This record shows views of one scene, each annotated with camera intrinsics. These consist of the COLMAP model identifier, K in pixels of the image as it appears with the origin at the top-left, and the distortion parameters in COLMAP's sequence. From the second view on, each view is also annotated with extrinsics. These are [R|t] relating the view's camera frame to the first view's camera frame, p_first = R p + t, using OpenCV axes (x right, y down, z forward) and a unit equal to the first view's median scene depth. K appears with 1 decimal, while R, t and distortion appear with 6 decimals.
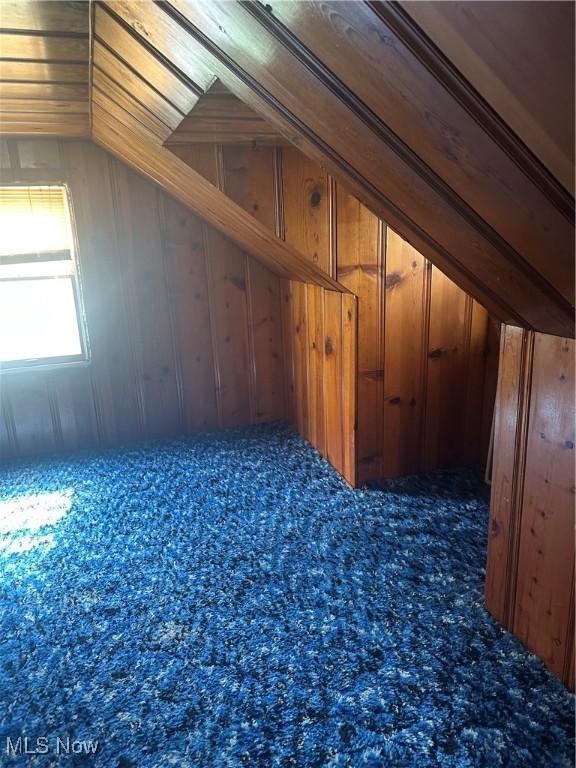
lens RADIAL K [[543.8, 0, 288.4], [0, 543.8, 384.1], [0, 0, 1]] dist [-0.011504, -0.009161]
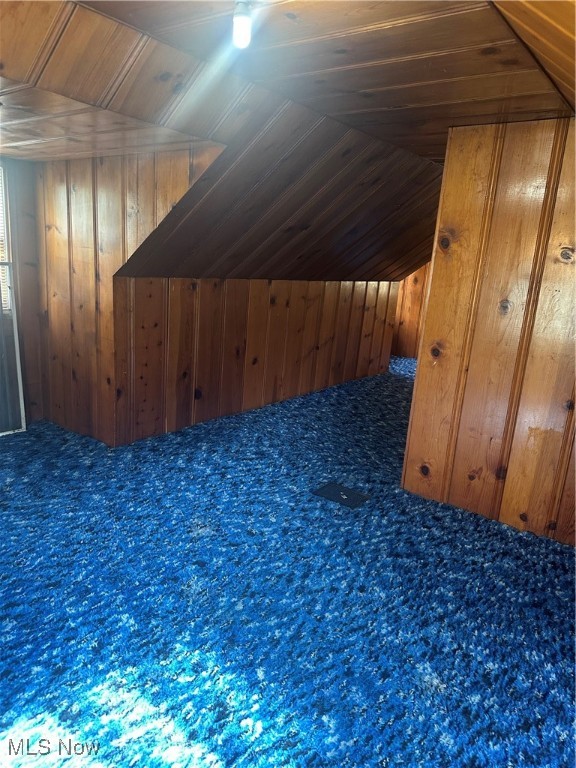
lens RADIAL K [[543.8, 0, 287.7], [0, 543.8, 383.9], [0, 0, 1]] dist [-0.011504, -0.009161]
pose [[-0.554383, -0.209476, 0.805468, -1.312880], [0.169645, 0.919045, 0.355776, -0.295928], [-0.814788, 0.333880, -0.473967, 1.335112]]
